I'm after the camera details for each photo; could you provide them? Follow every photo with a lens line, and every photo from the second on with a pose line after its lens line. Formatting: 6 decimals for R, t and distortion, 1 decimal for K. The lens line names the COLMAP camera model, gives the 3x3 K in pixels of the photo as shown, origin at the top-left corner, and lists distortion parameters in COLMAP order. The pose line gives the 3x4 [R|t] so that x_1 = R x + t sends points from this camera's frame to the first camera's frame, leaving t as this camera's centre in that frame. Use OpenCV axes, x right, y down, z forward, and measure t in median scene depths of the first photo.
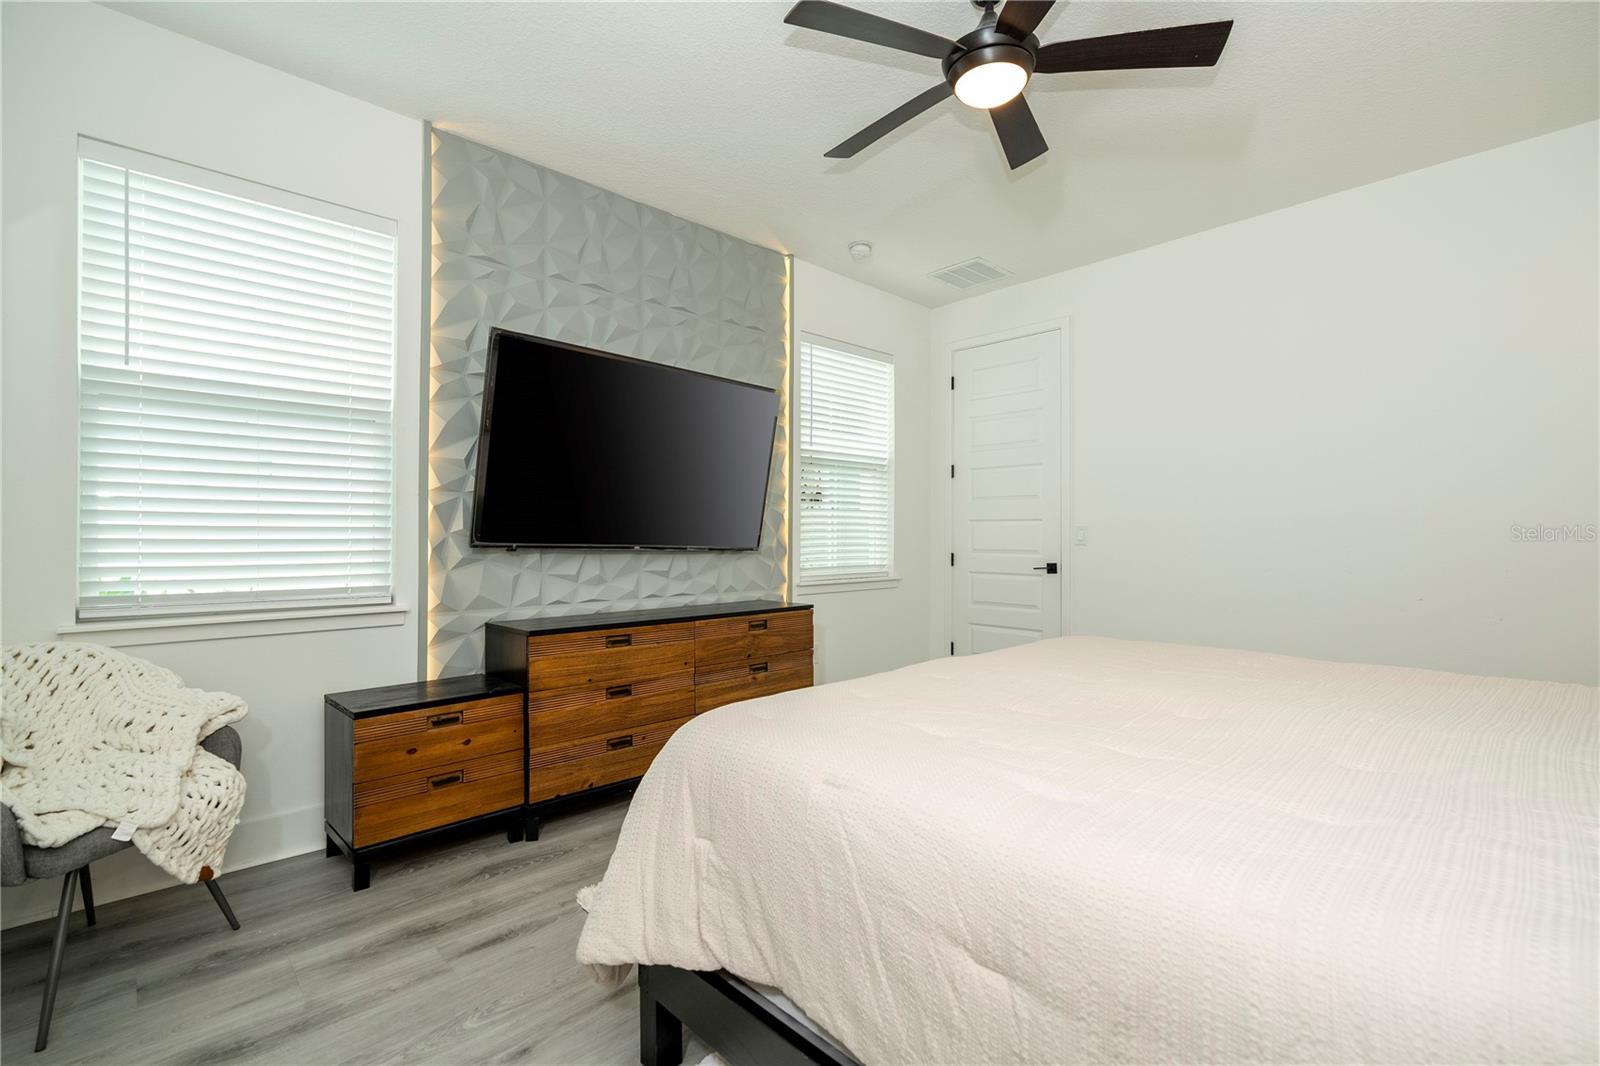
lens RADIAL K [[729.1, 0, 838.1], [0, 729.1, 531.5], [0, 0, 1]] dist [-0.001411, 0.000337]
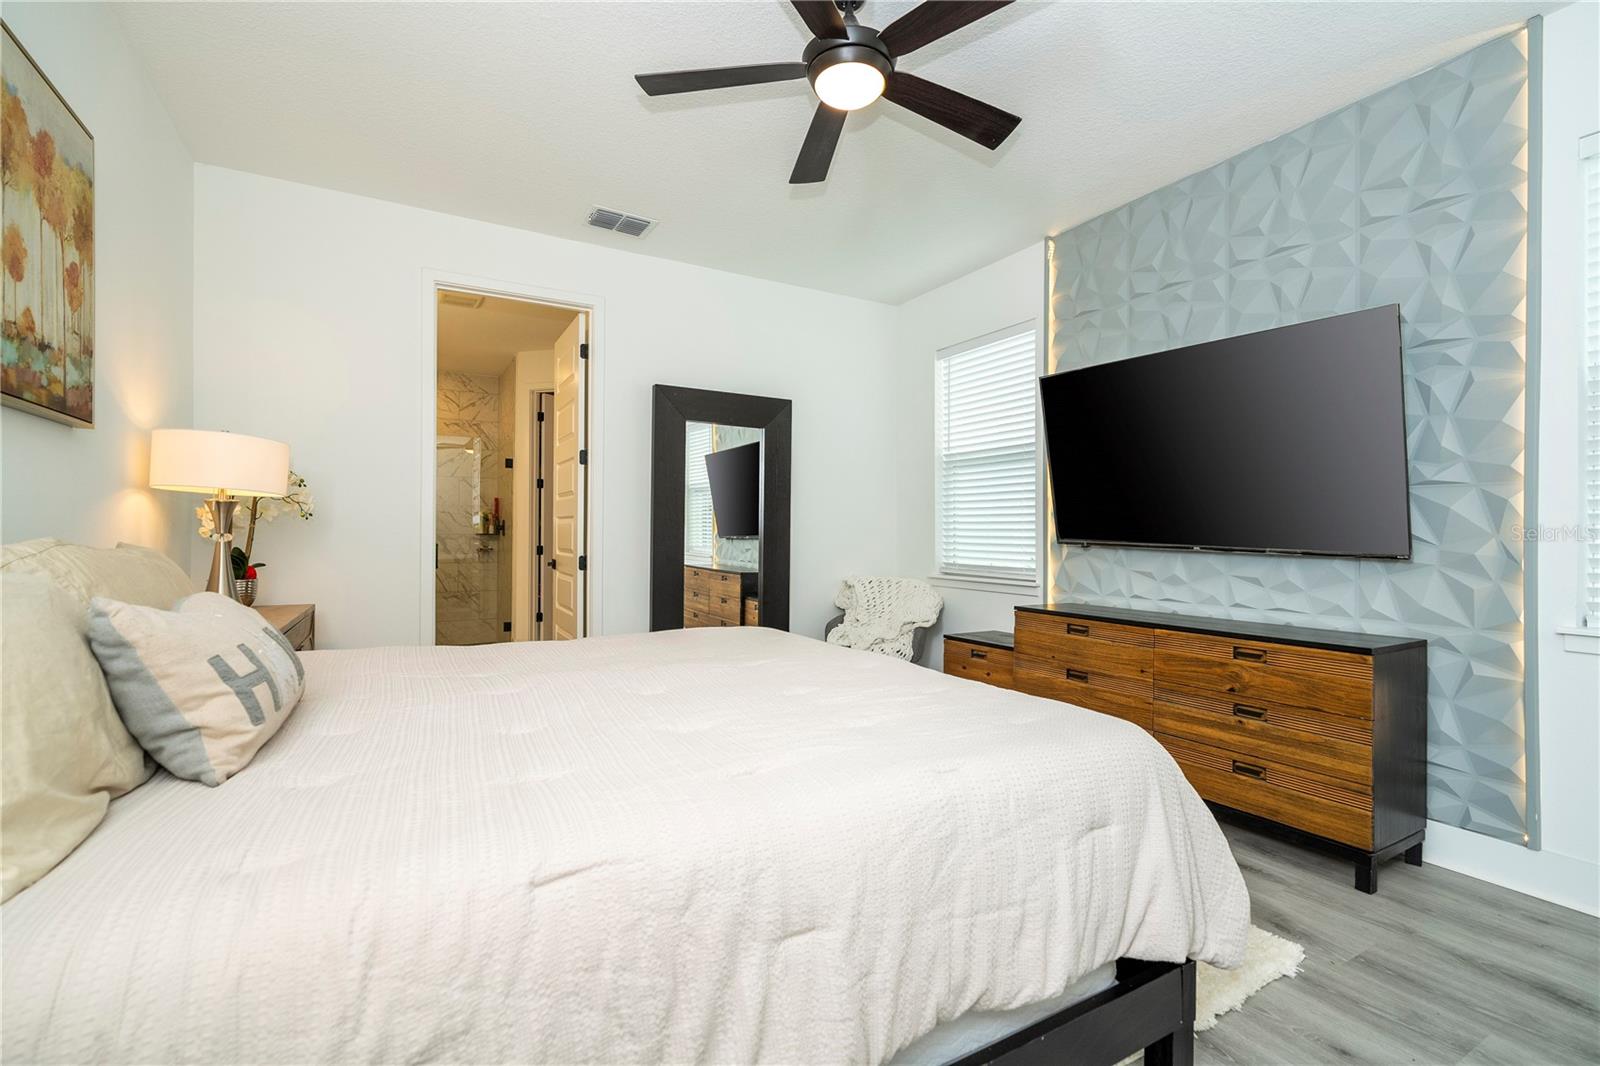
lens RADIAL K [[717.8, 0, 793.4], [0, 717.8, 532.4], [0, 0, 1]] dist [-0.000680, 0.000751]
pose [[-0.277263, -0.000047, -0.960794, 0.789306], [0.002302, 0.999997, -0.000713, 0.002022], [0.960791, -0.002410, -0.277263, 0.811701]]
